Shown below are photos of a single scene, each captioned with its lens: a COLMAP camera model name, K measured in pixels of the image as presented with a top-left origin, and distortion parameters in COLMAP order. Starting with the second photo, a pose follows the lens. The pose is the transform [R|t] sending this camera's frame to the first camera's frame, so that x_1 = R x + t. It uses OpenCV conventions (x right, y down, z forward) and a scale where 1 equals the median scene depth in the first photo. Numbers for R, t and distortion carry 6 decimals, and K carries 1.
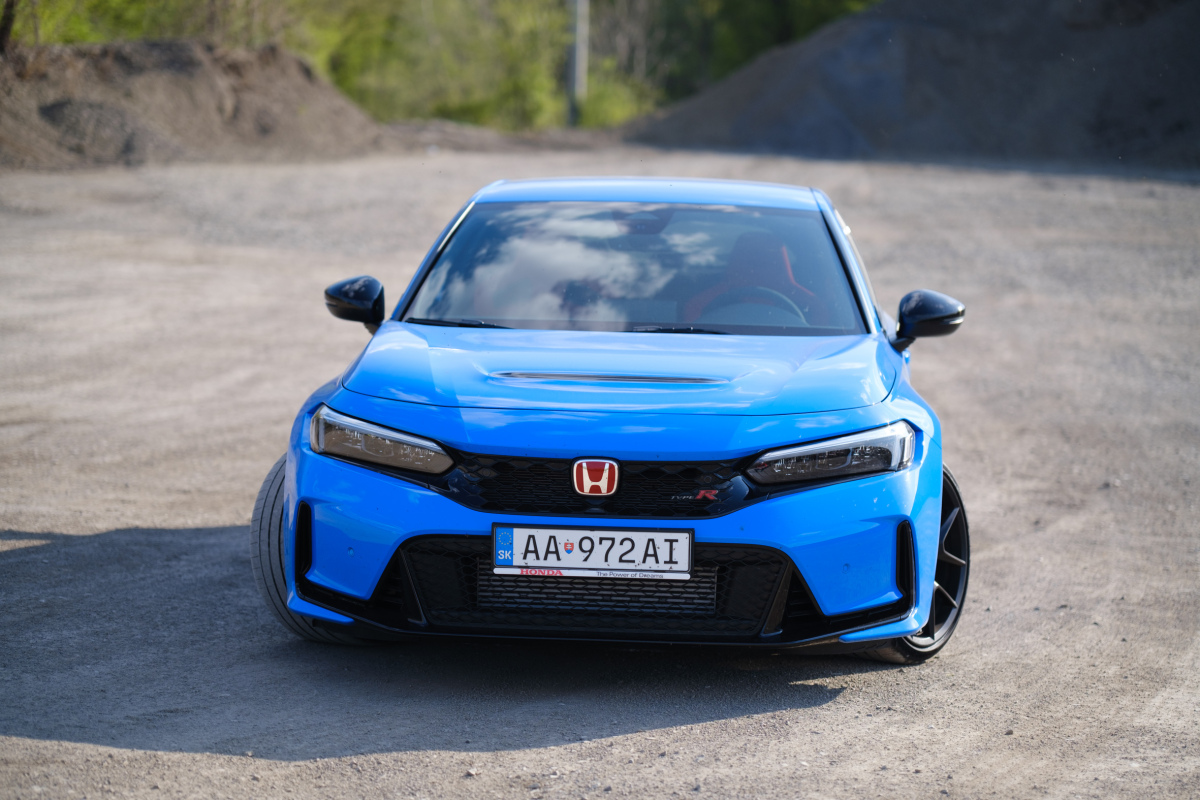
lens RADIAL K [[2964.8, 0, 600.0], [0, 2964.8, 400.0], [0, 0, 1]] dist [0.113405, -0.612786]
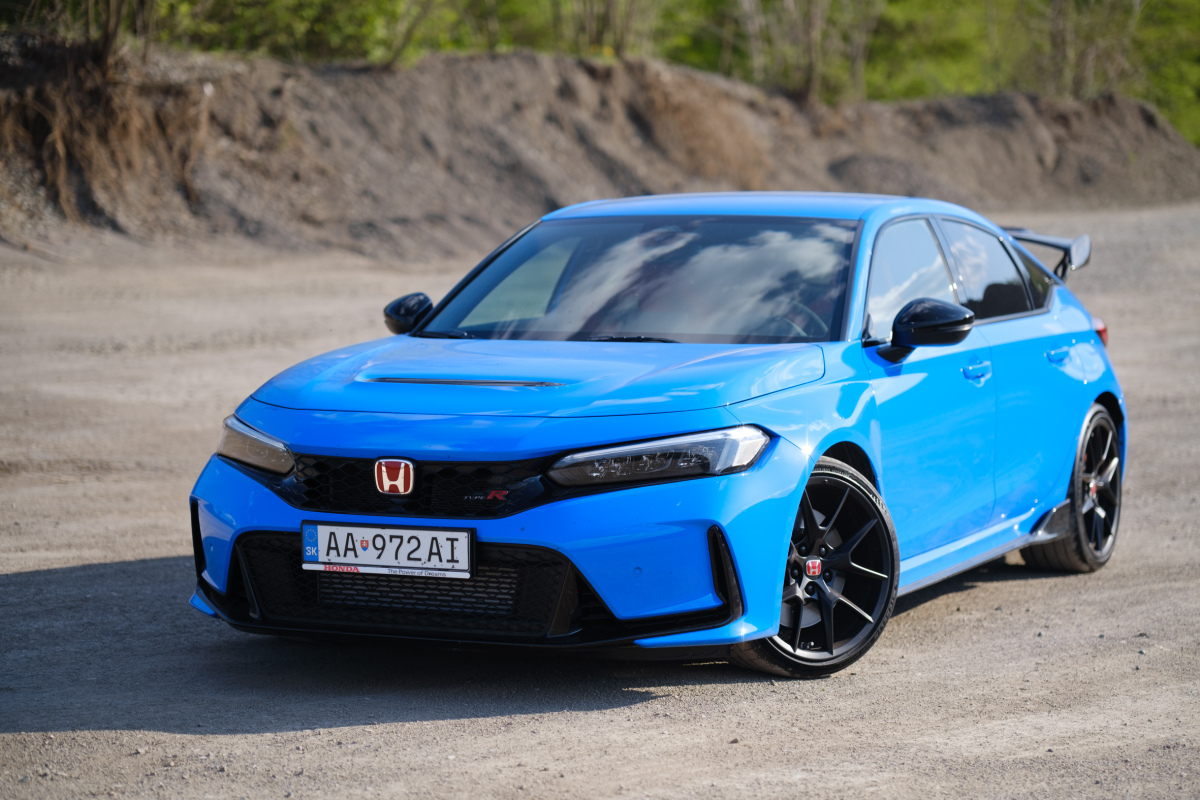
lens RADIAL K [[2964.8, 0, 600.0], [0, 2964.8, 400.0], [0, 0, 1]] dist [0.113405, -0.612786]
pose [[0.927915, -0.001011, -0.372791, 0.445935], [-0.007393, 0.999750, -0.021112, 0.020724], [0.372719, 0.022346, 0.927675, 0.078658]]
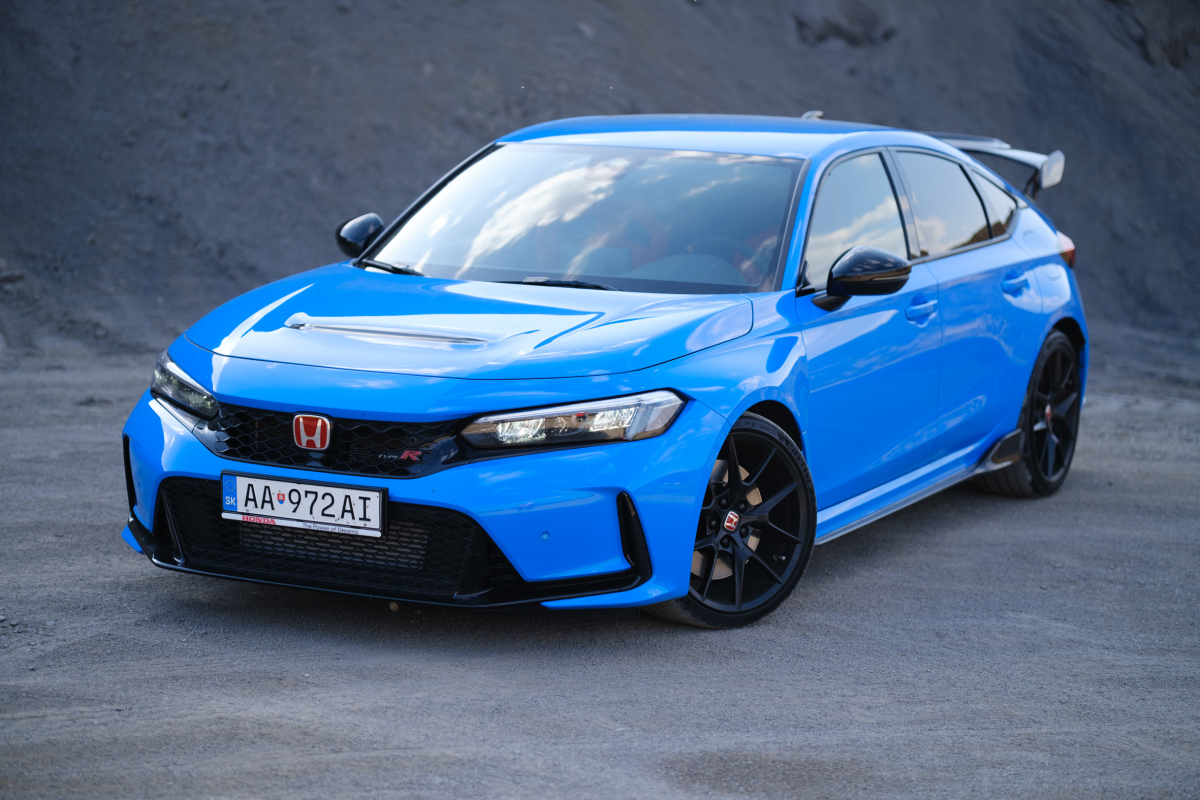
lens RADIAL K [[2964.8, 0, 600.0], [0, 2964.8, 400.0], [0, 0, 1]] dist [0.113405, -0.612786]
pose [[0.916907, 0.054782, -0.395322, 0.501379], [-0.035142, 0.997769, 0.056757, -0.047674], [0.397550, -0.038148, 0.916787, 0.089913]]
